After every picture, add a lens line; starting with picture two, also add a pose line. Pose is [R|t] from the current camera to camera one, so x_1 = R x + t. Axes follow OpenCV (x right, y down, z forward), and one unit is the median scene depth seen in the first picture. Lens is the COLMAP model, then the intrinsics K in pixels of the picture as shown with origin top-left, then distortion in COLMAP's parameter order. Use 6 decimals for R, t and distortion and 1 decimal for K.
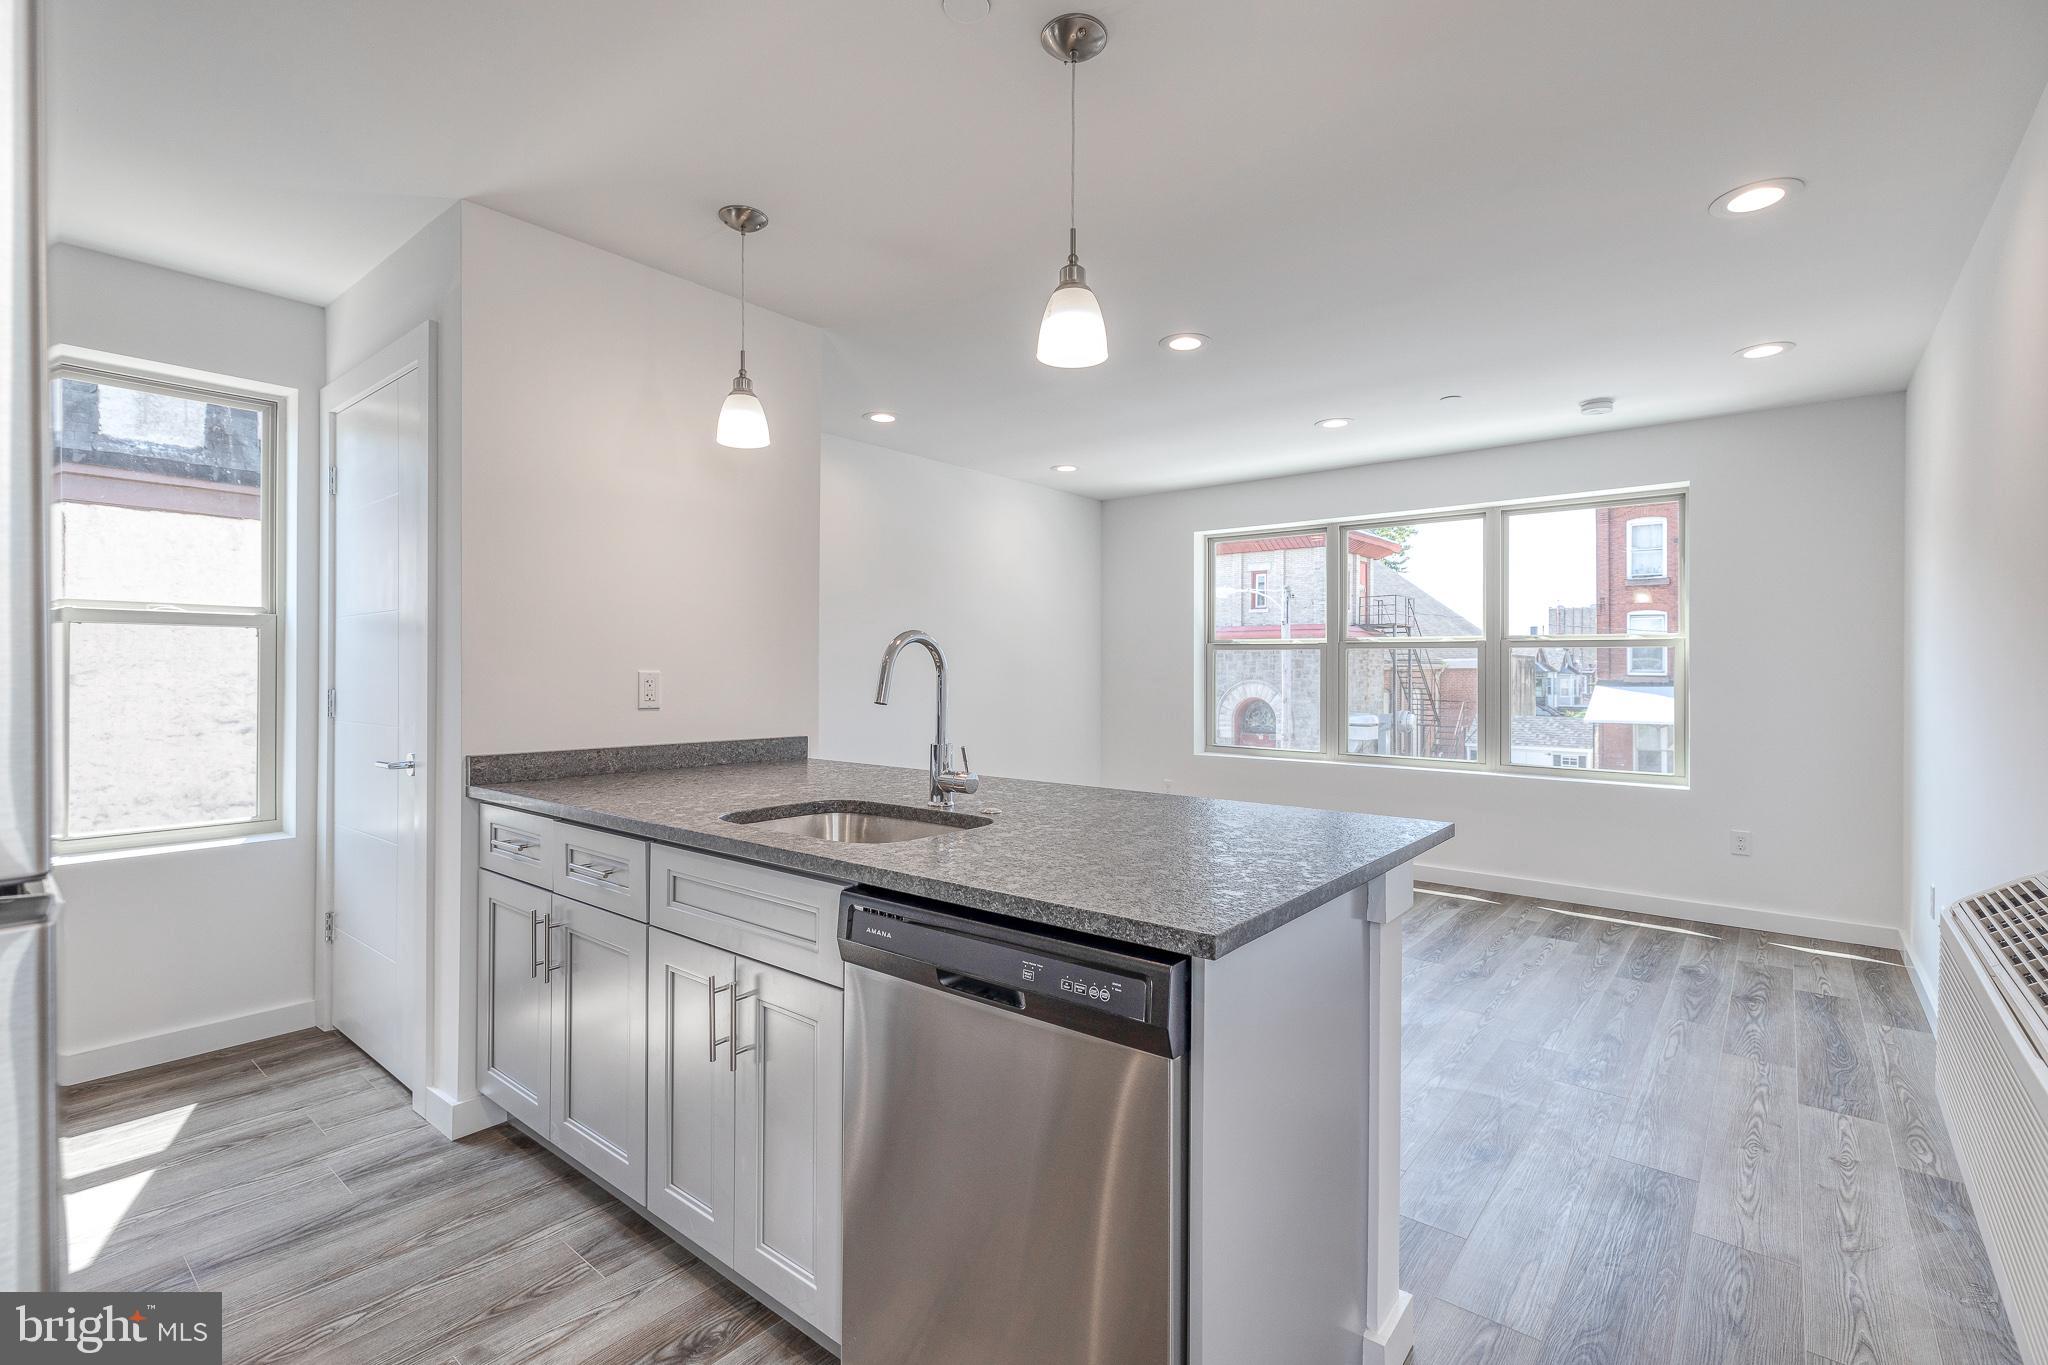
lens RADIAL K [[928.7, 0, 1016.3], [0, 928.7, 671.1], [0, 0, 1]] dist [0.002488, 0.000015]
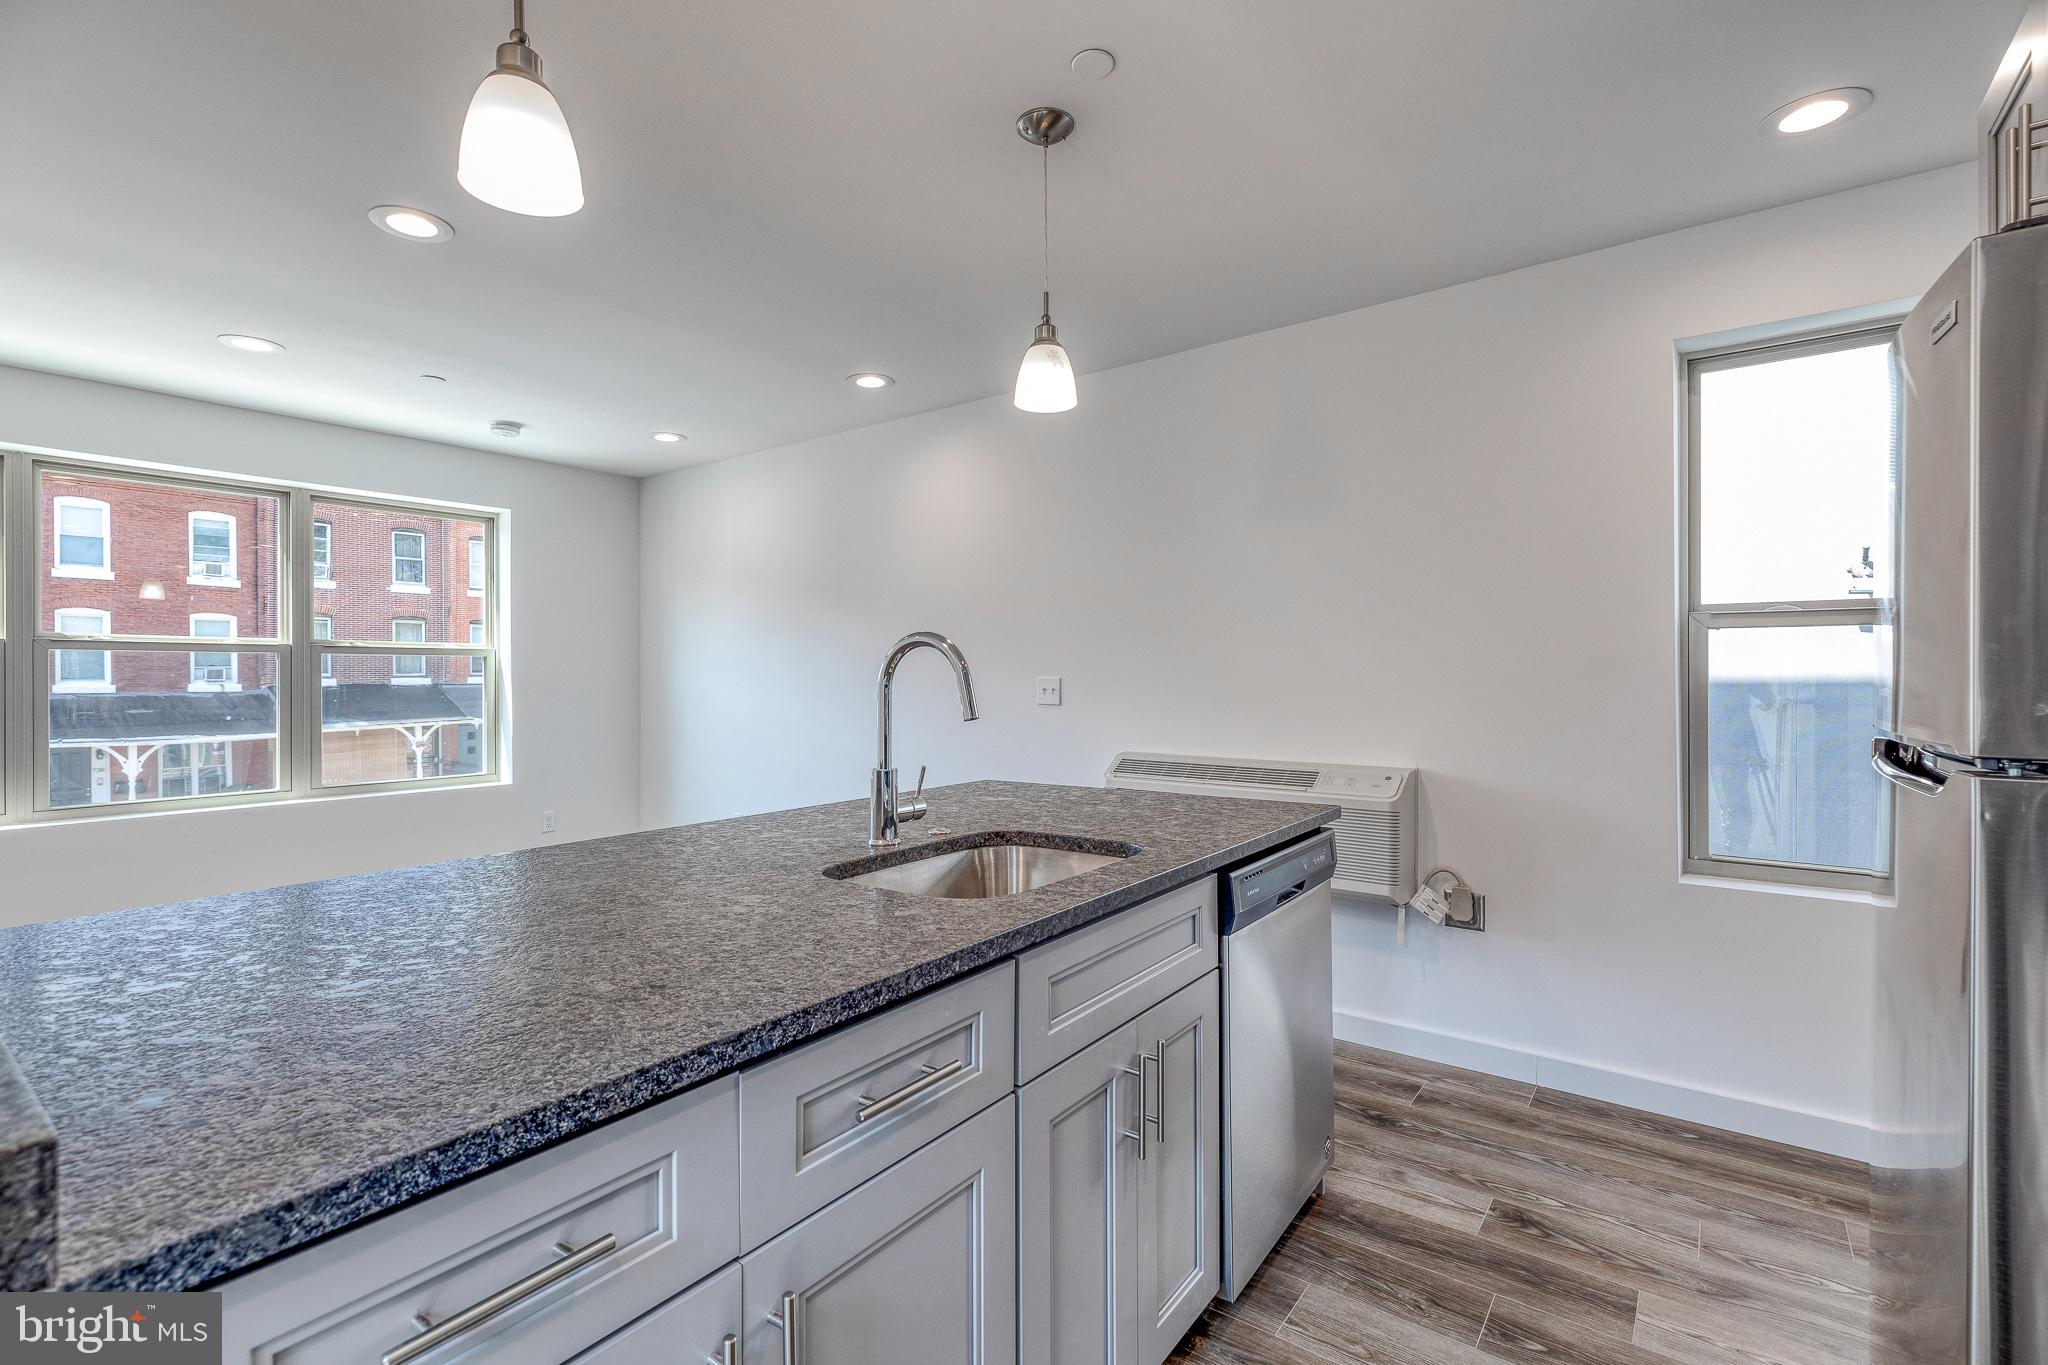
lens RADIAL K [[921.8, 0, 1032.9], [0, 921.8, 670.9], [0, 0, 1]] dist [0.002035, -0.000037]
pose [[-0.053704, 0.002252, 0.998554, -0.604509], [0.007318, 0.999971, -0.001862, -0.003682], [-0.998530, 0.007208, -0.053719, 0.608212]]
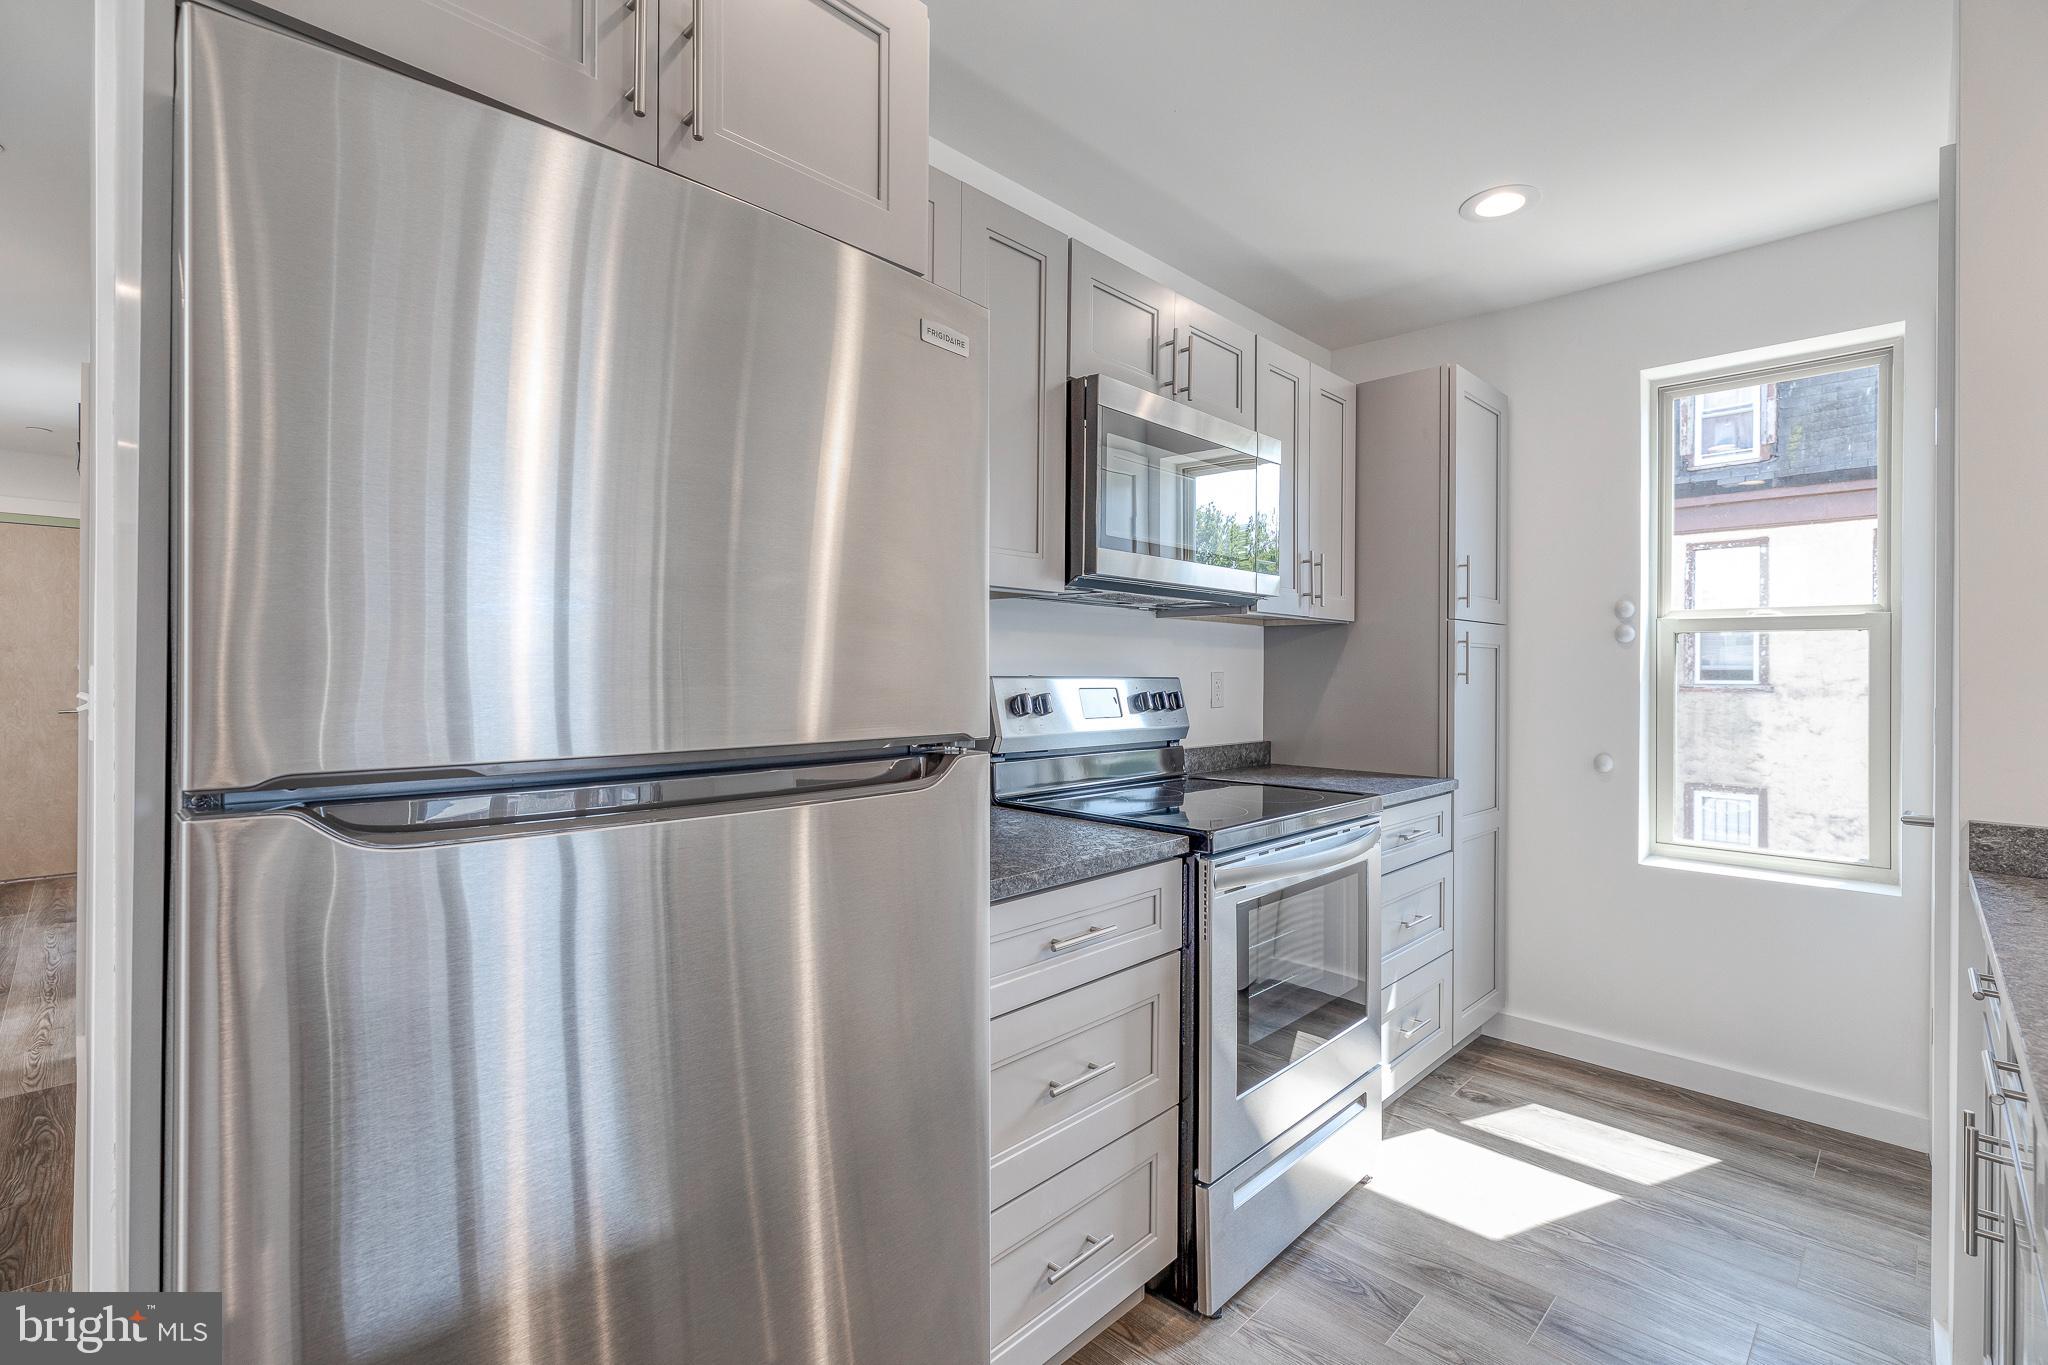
lens RADIAL K [[921.8, 0, 1032.9], [0, 921.8, 670.9], [0, 0, 1]] dist [0.002035, -0.000037]
pose [[-0.080516, -0.004500, -0.996743, 0.055147], [-0.011457, 0.999928, -0.003589, 0.000926], [0.996688, 0.011131, -0.080561, 0.338877]]
